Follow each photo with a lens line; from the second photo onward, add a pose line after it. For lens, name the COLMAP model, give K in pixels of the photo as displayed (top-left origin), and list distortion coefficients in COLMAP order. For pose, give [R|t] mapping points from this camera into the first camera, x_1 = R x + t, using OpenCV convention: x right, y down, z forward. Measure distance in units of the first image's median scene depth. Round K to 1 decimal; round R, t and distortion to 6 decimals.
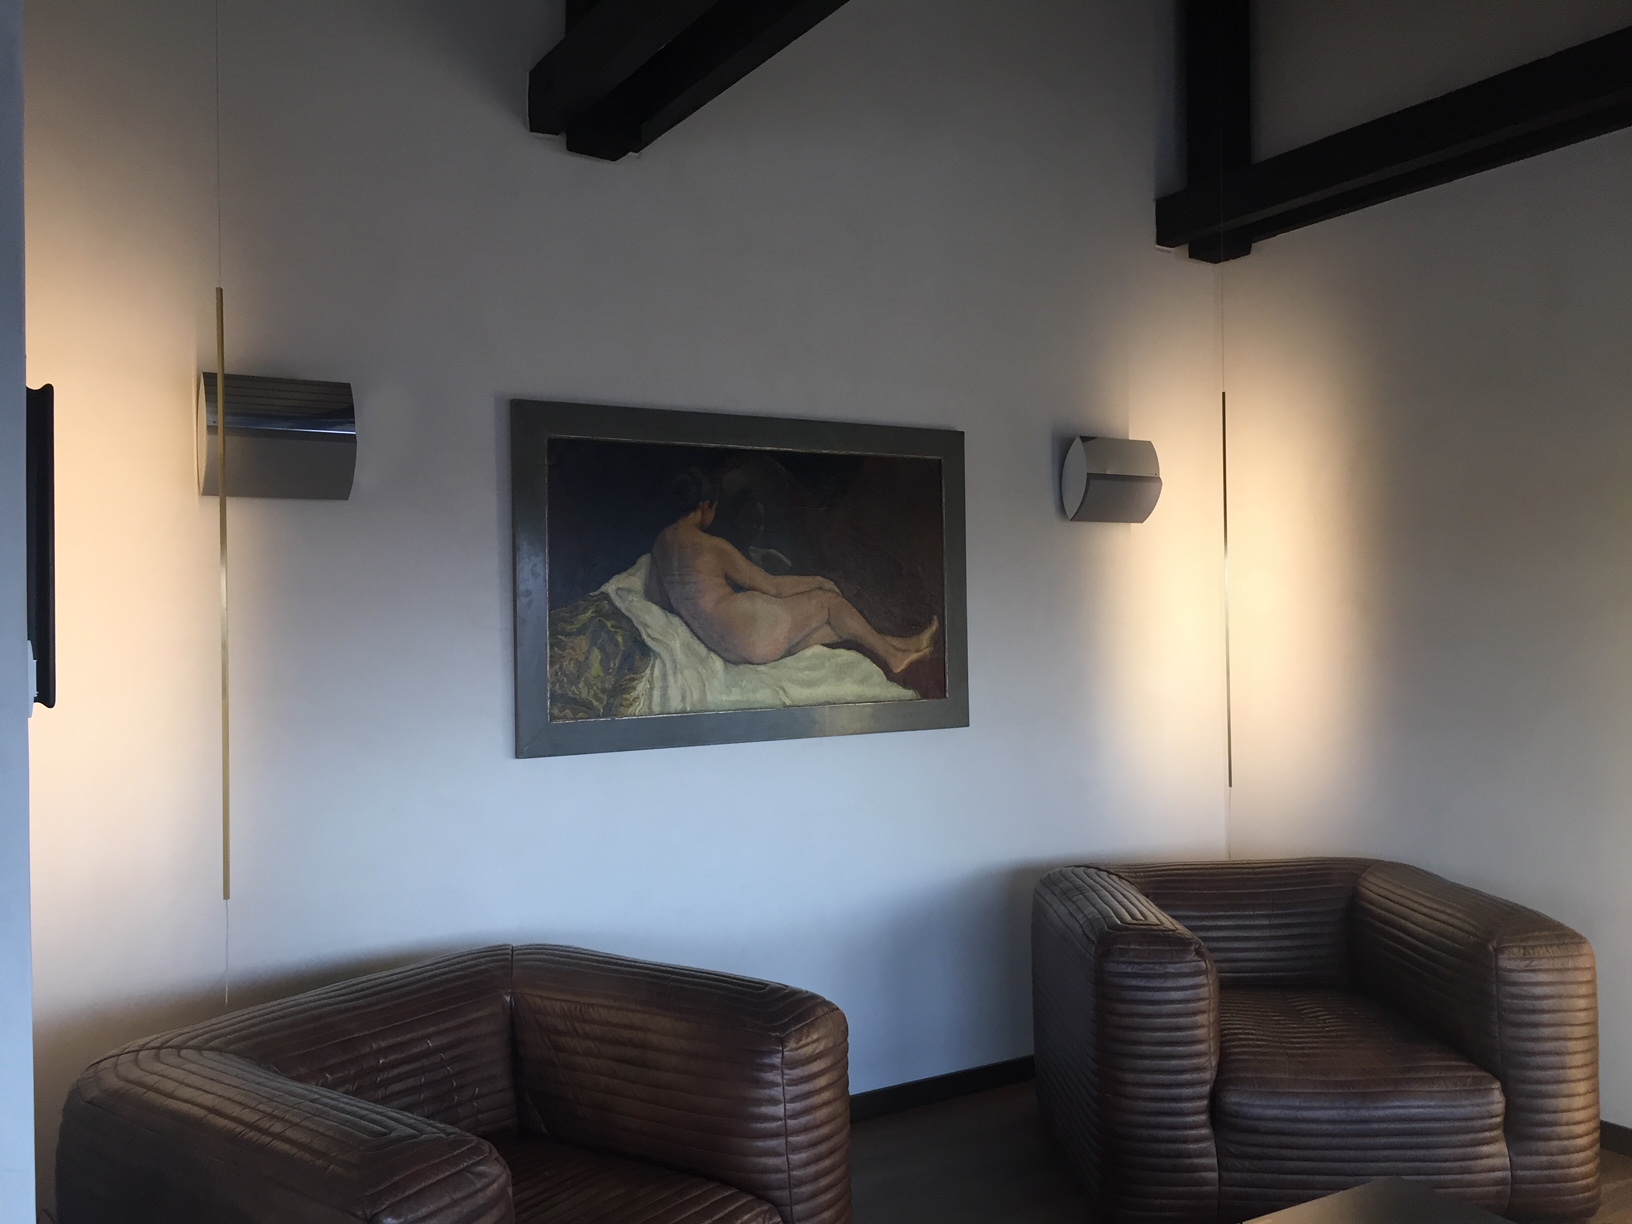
lens RADIAL K [[1406.9, 0, 816.0], [0, 1406.9, 612.0], [0, 0, 1]] dist [0.076056, -0.141138]
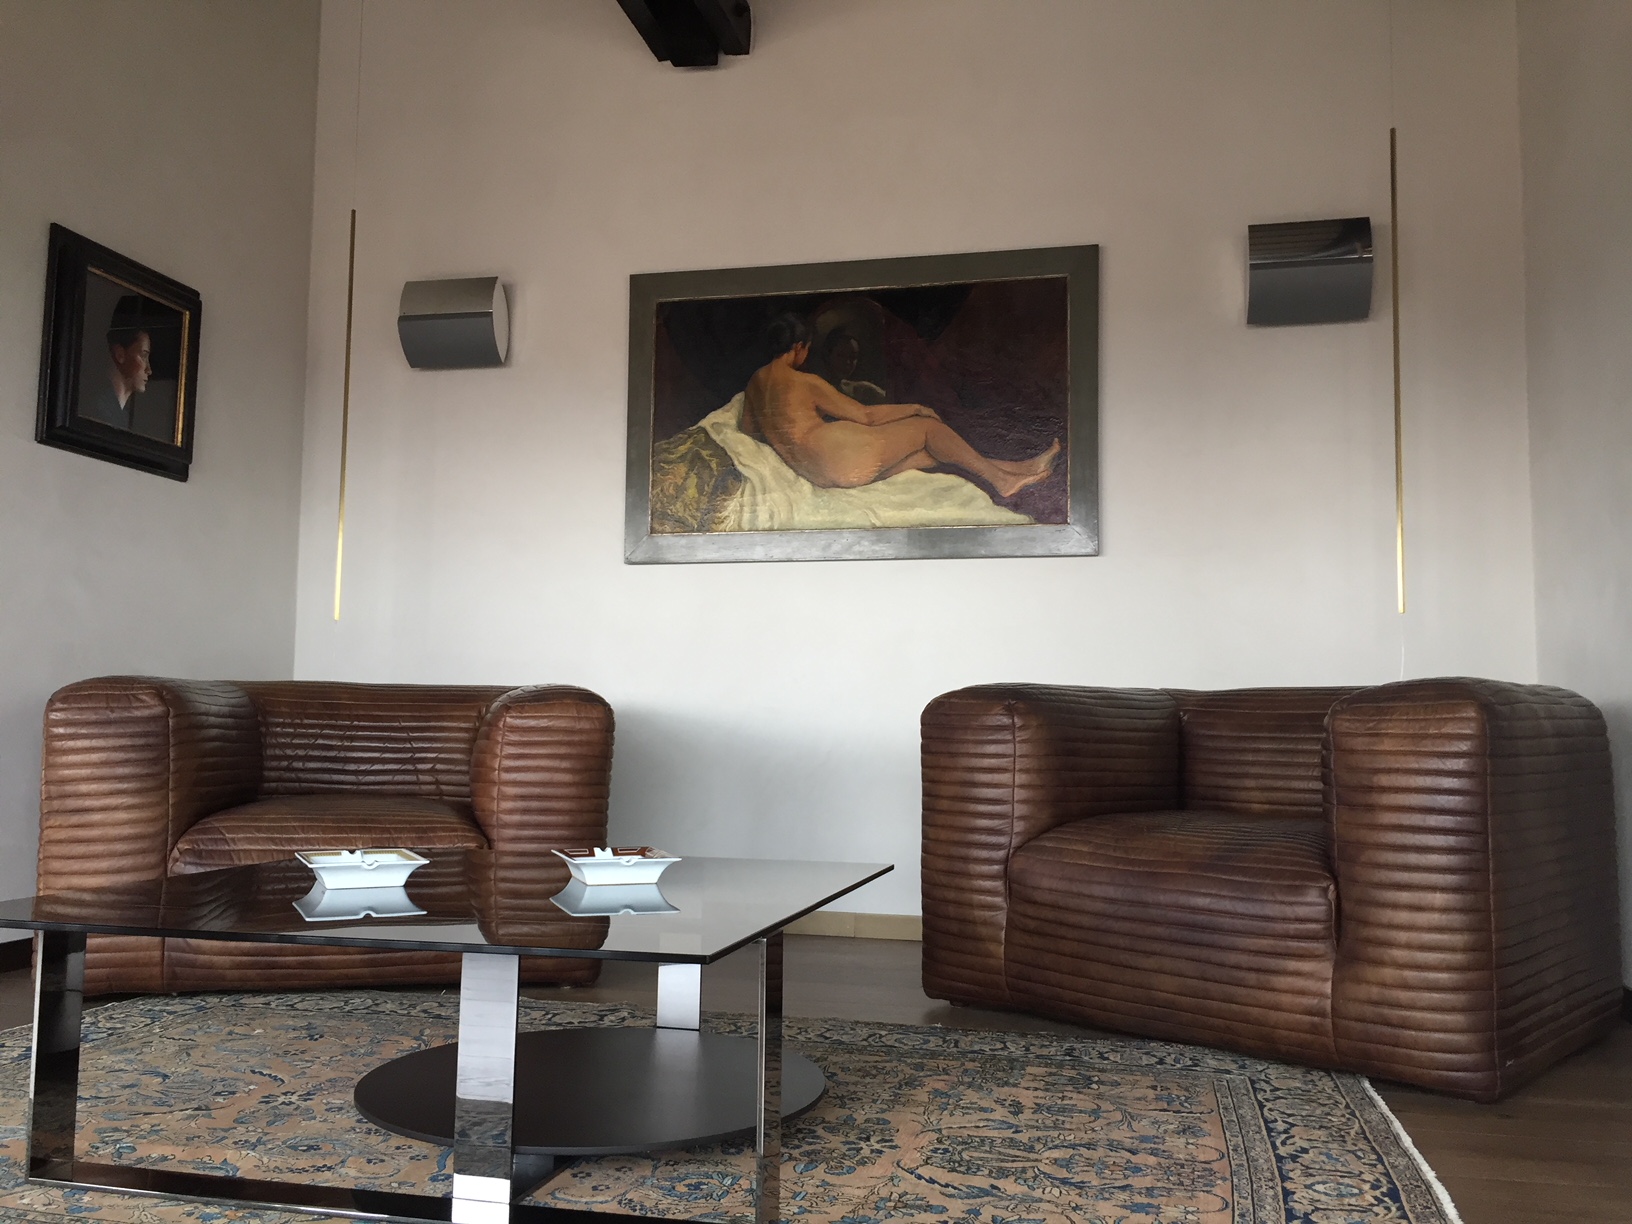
lens RADIAL K [[1406.9, 0, 816.0], [0, 1406.9, 612.0], [0, 0, 1]] dist [0.076056, -0.141138]
pose [[0.721154, -0.034581, -0.691911, 0.695894], [-0.016233, 0.997636, -0.066780, 0.208098], [0.692584, 0.059390, 0.718888, 0.223672]]
